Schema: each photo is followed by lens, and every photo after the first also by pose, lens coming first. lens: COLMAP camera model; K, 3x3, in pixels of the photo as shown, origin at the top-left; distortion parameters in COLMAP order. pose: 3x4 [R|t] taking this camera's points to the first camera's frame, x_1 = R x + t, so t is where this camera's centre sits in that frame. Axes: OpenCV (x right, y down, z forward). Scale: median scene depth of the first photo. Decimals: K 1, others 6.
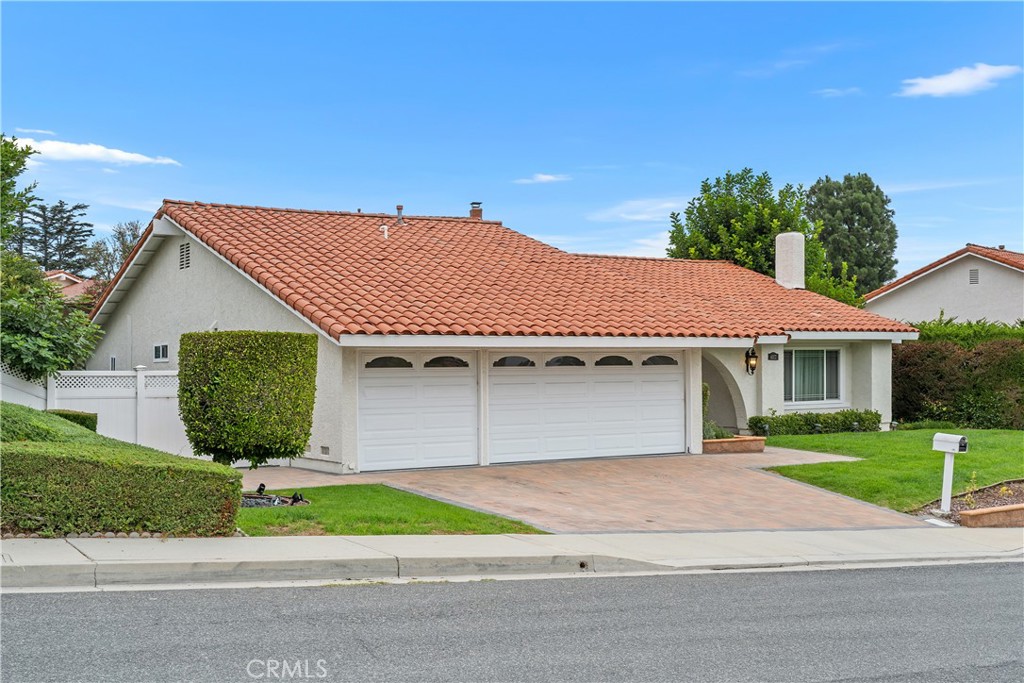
lens RADIAL K [[1167.9, 0, 515.3], [0, 1167.9, 340.8], [0, 0, 1]] dist [-0.001390, 0.000000]
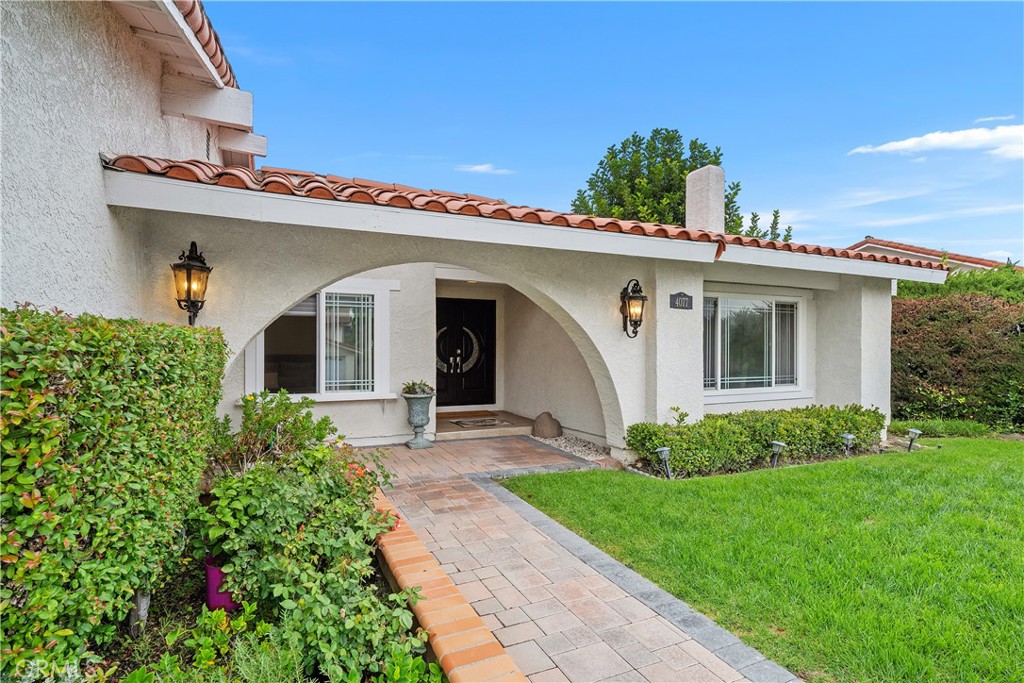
lens RADIAL K [[525.9, 0, 484.0], [0, 525.9, 341.9], [0, 0, 1]] dist [0.003304, 0.001210]
pose [[0.989403, 0.004529, -0.145126, 0.175847], [-0.004334, 0.999989, 0.001660, 0.031511], [0.145132, -0.001014, 0.989412, 0.791091]]
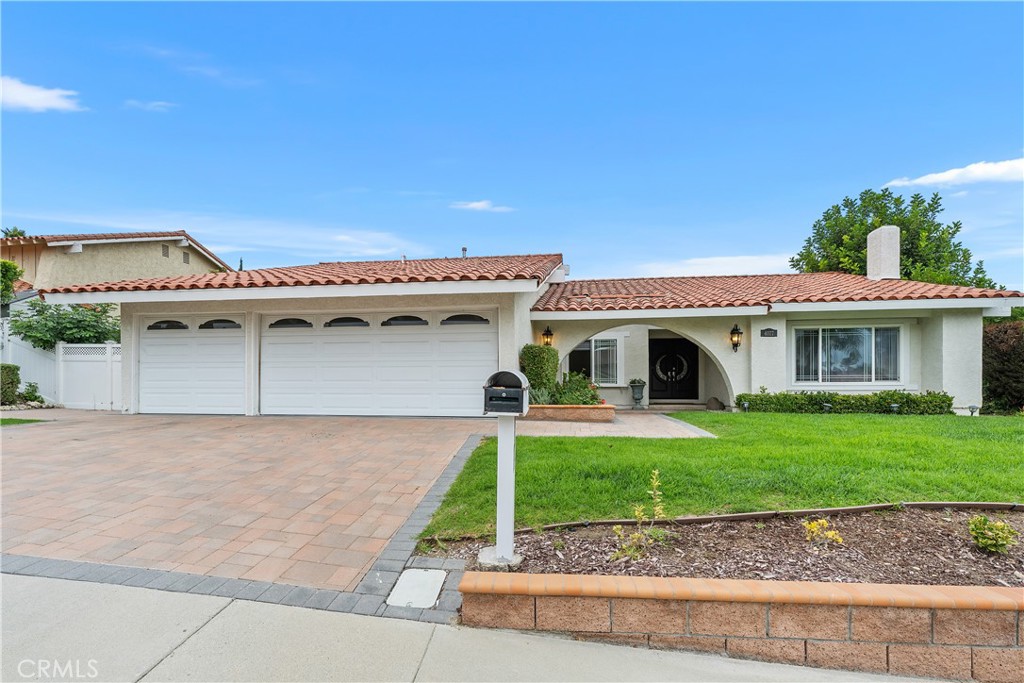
lens RADIAL K [[473.3, 0, 490.3], [0, 473.3, 382.1], [0, 0, 1]] dist [-0.001957, 0.001768]
pose [[0.756087, -0.010706, -0.654383, 0.310851], [0.009101, 0.999942, -0.005844, 0.055999], [0.654408, -0.001536, 0.756140, 0.571770]]
